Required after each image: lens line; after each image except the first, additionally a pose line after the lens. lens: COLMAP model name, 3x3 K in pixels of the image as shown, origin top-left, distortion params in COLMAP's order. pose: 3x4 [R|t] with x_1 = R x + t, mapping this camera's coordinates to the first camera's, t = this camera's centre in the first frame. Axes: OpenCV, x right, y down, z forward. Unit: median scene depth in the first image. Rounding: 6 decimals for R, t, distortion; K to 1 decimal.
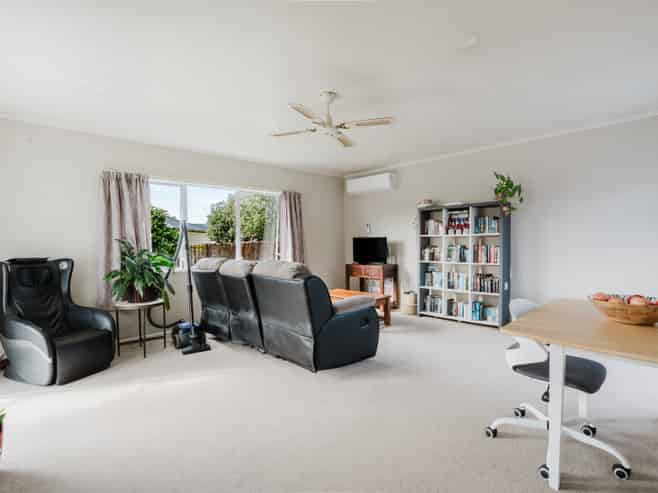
lens RADIAL K [[326.5, 0, 329.0], [0, 326.5, 246.5], [0, 0, 1]] dist [-0.026552, 0.000044]
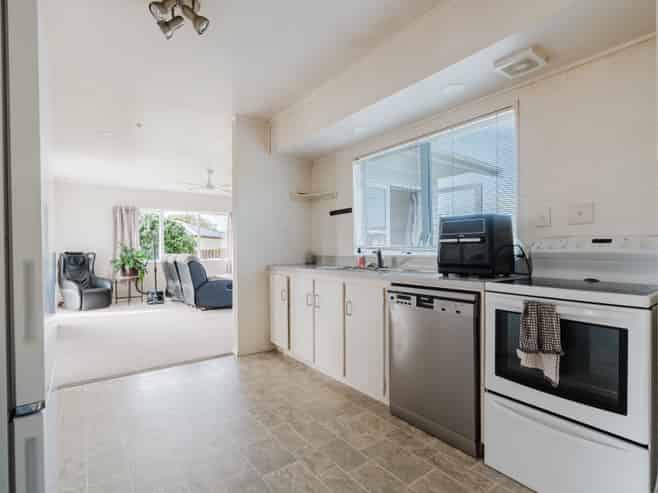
lens RADIAL K [[326.5, 0, 329.0], [0, 326.5, 246.5], [0, 0, 1]] dist [-0.026552, 0.000044]
pose [[0.991896, 0.010079, -0.126649, 0.857775], [-0.011512, 0.999878, -0.010587, 0.005193], [0.126527, 0.011959, 0.991891, -0.759526]]
